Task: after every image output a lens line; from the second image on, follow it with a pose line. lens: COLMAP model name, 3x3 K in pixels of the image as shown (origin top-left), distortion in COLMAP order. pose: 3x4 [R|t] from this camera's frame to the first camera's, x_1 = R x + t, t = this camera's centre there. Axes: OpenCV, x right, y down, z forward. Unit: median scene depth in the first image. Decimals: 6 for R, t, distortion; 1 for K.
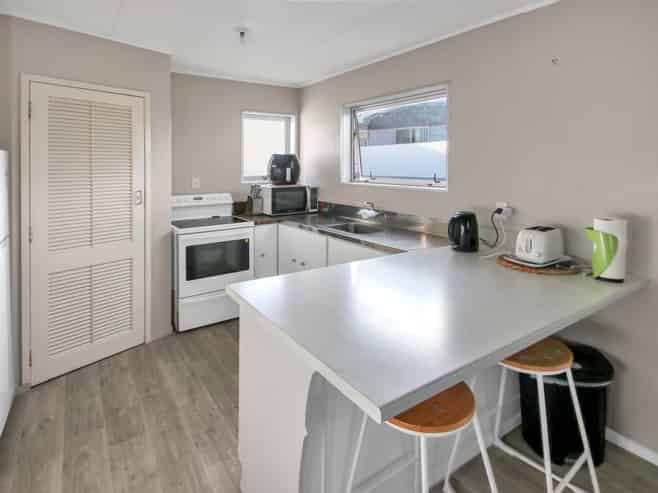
lens RADIAL K [[366.9, 0, 329.0], [0, 366.9, 246.5], [0, 0, 1]] dist [0.001337, 0.000400]
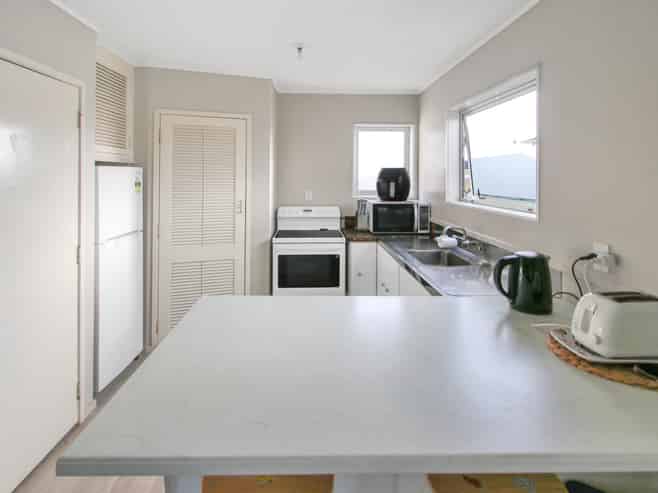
lens RADIAL K [[379.4, 0, 329.0], [0, 379.4, 246.5], [0, 0, 1]] dist [-0.001245, 0.000392]
pose [[0.834226, 0.106477, -0.541046, 0.284613], [-0.126584, 0.991956, 0.000038, -0.038255], [0.536698, 0.068456, 0.840993, 0.139217]]
